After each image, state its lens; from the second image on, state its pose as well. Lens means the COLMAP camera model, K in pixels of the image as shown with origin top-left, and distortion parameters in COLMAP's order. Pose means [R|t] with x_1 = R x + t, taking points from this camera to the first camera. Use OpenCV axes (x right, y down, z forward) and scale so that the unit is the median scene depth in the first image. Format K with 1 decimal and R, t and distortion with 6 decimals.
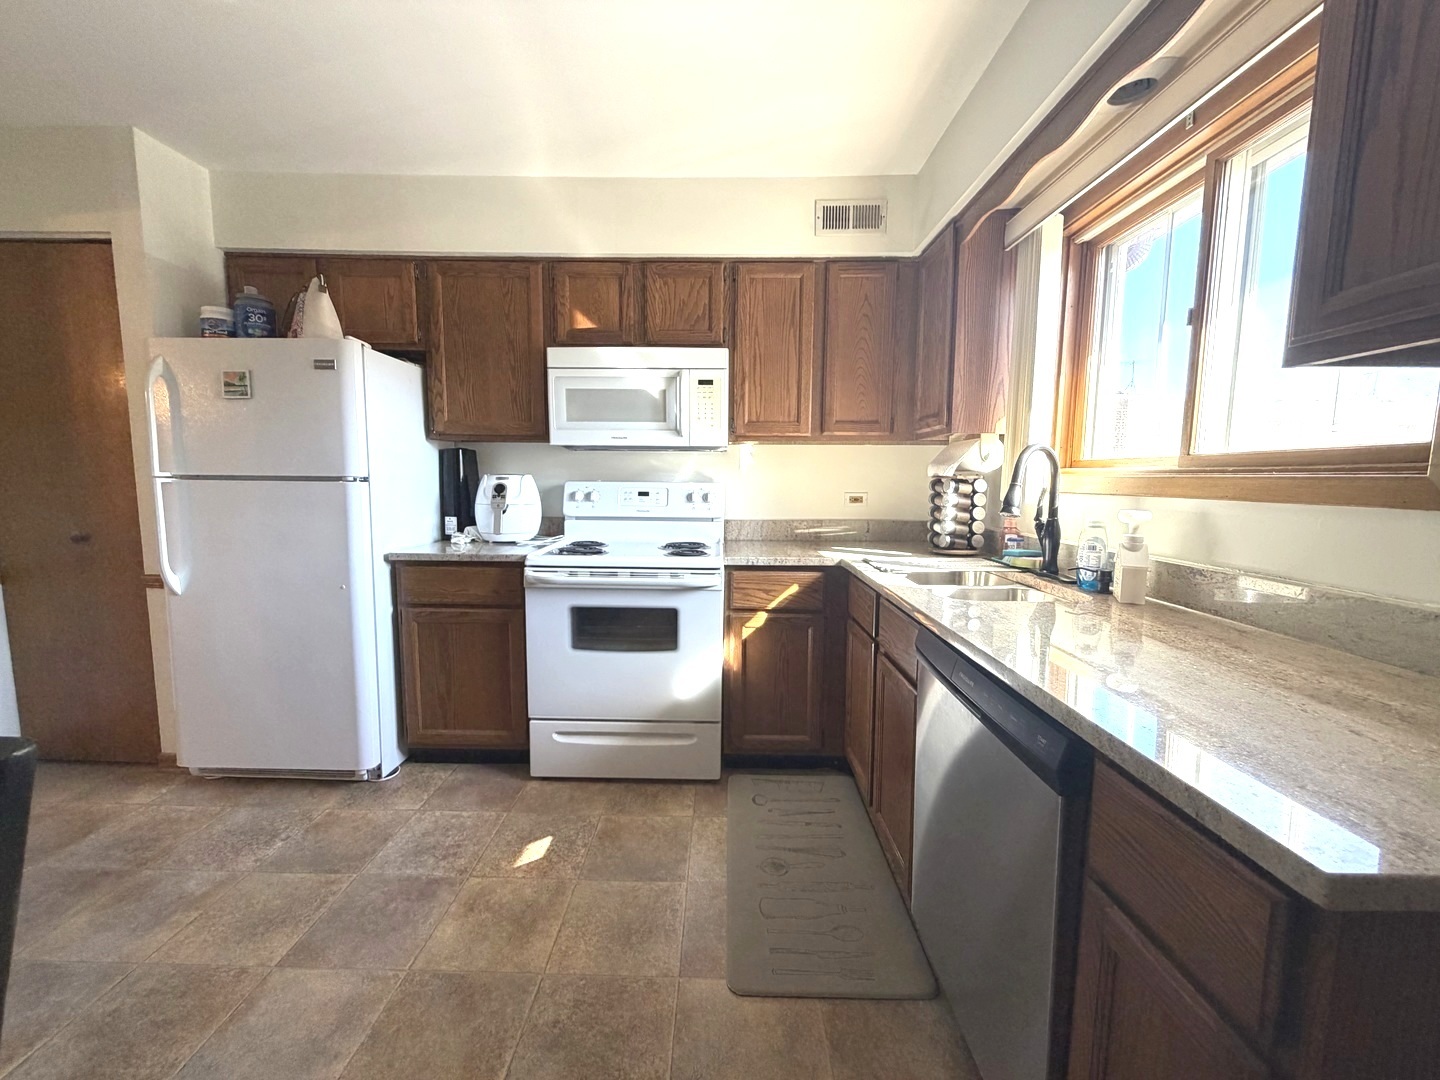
lens RADIAL K [[576.8, 0, 715.6], [0, 576.8, 539.5], [0, 0, 1]] dist [0.002258, 0.000233]
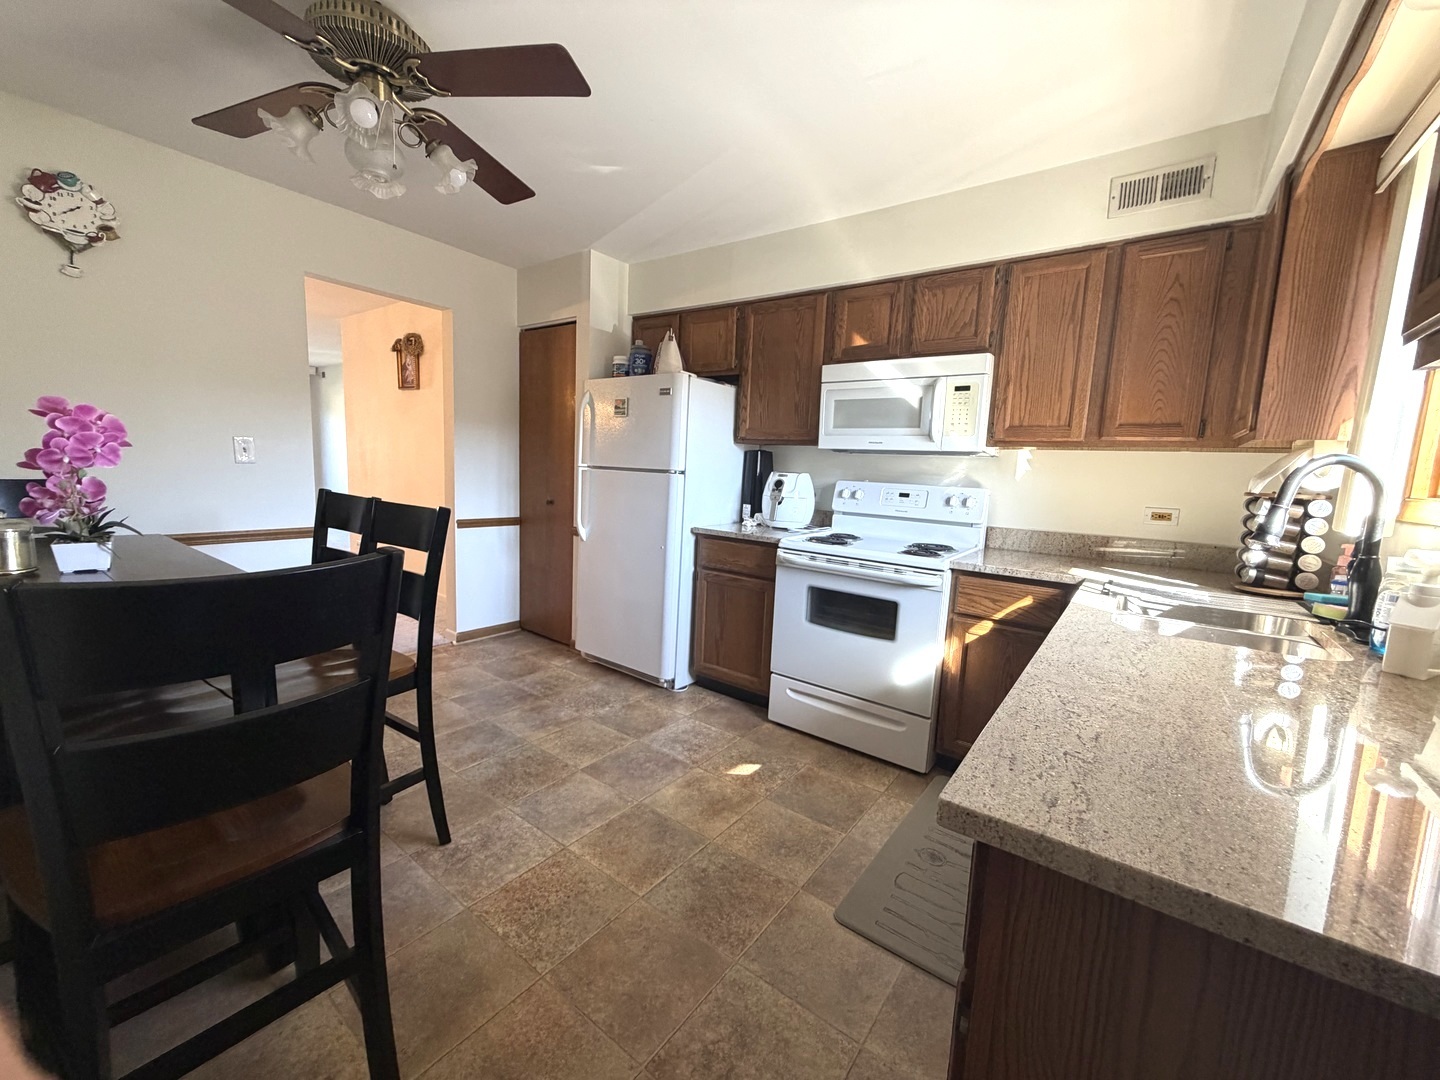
lens RADIAL K [[576.8, 0, 715.6], [0, 576.8, 539.5], [0, 0, 1]] dist [0.002258, 0.000233]
pose [[0.808255, 0.101710, -0.579982, 0.258592], [-0.100307, 0.994355, 0.034591, 0.000152], [0.580226, 0.030218, 0.813895, -0.072965]]
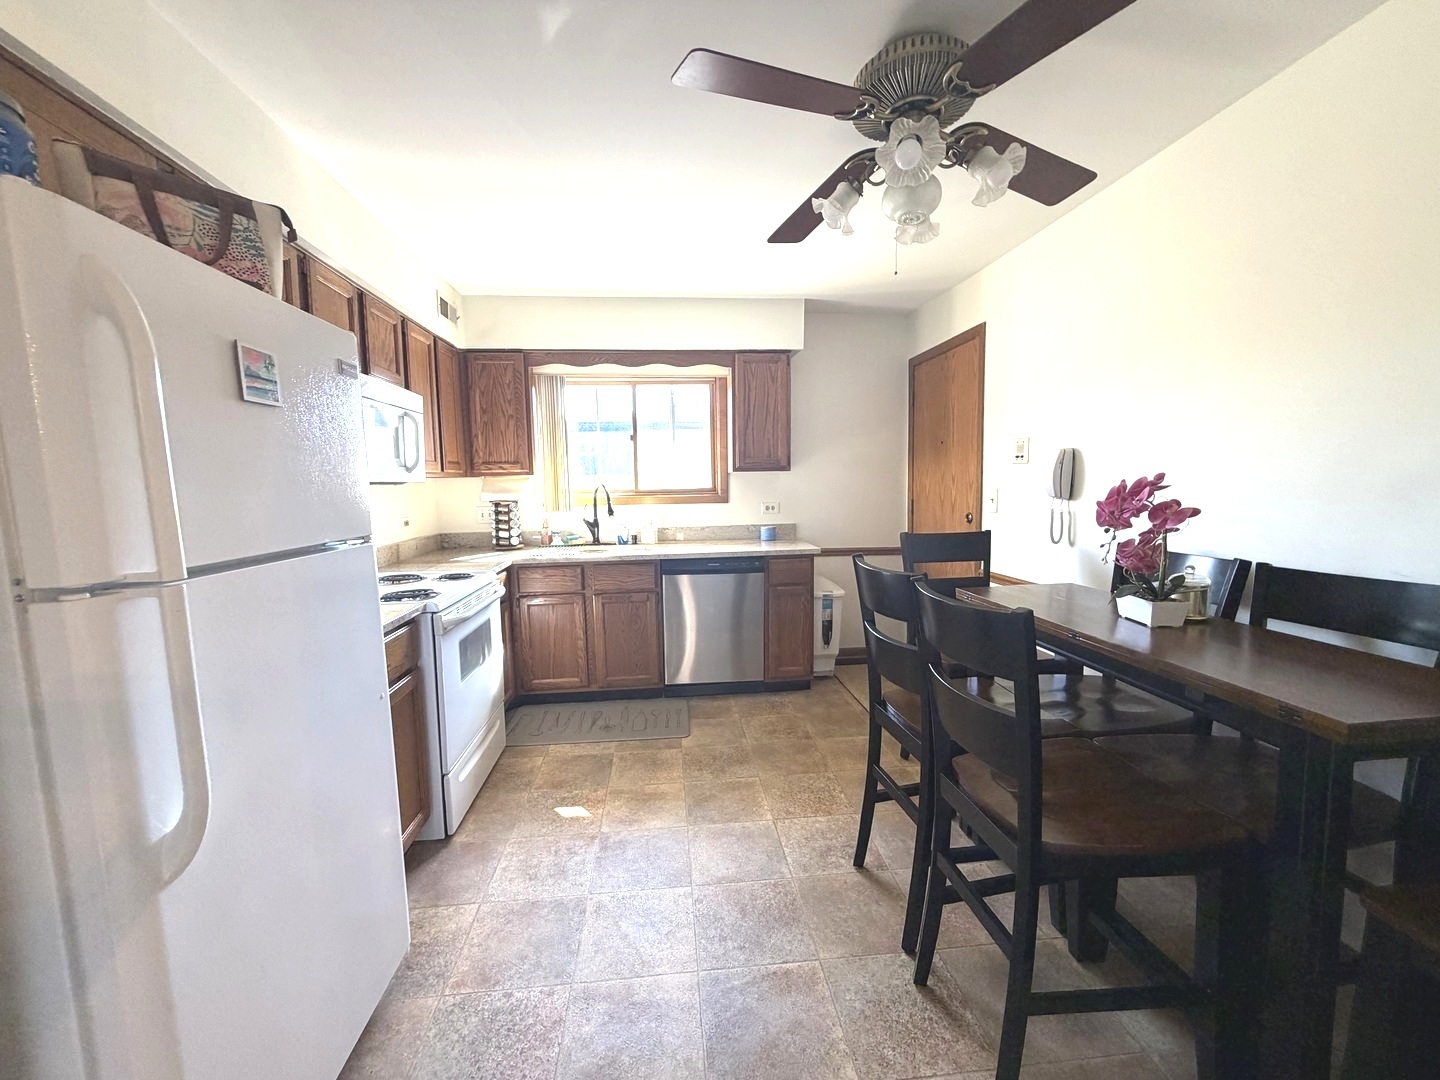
lens RADIAL K [[576.8, 0, 715.6], [0, 576.8, 539.5], [0, 0, 1]] dist [0.002258, 0.000233]
pose [[-0.107720, -0.109056, 0.988182, -1.227742], [0.123334, 0.984821, 0.122130, -0.124503], [-0.986501, 0.135032, -0.092635, 0.591751]]
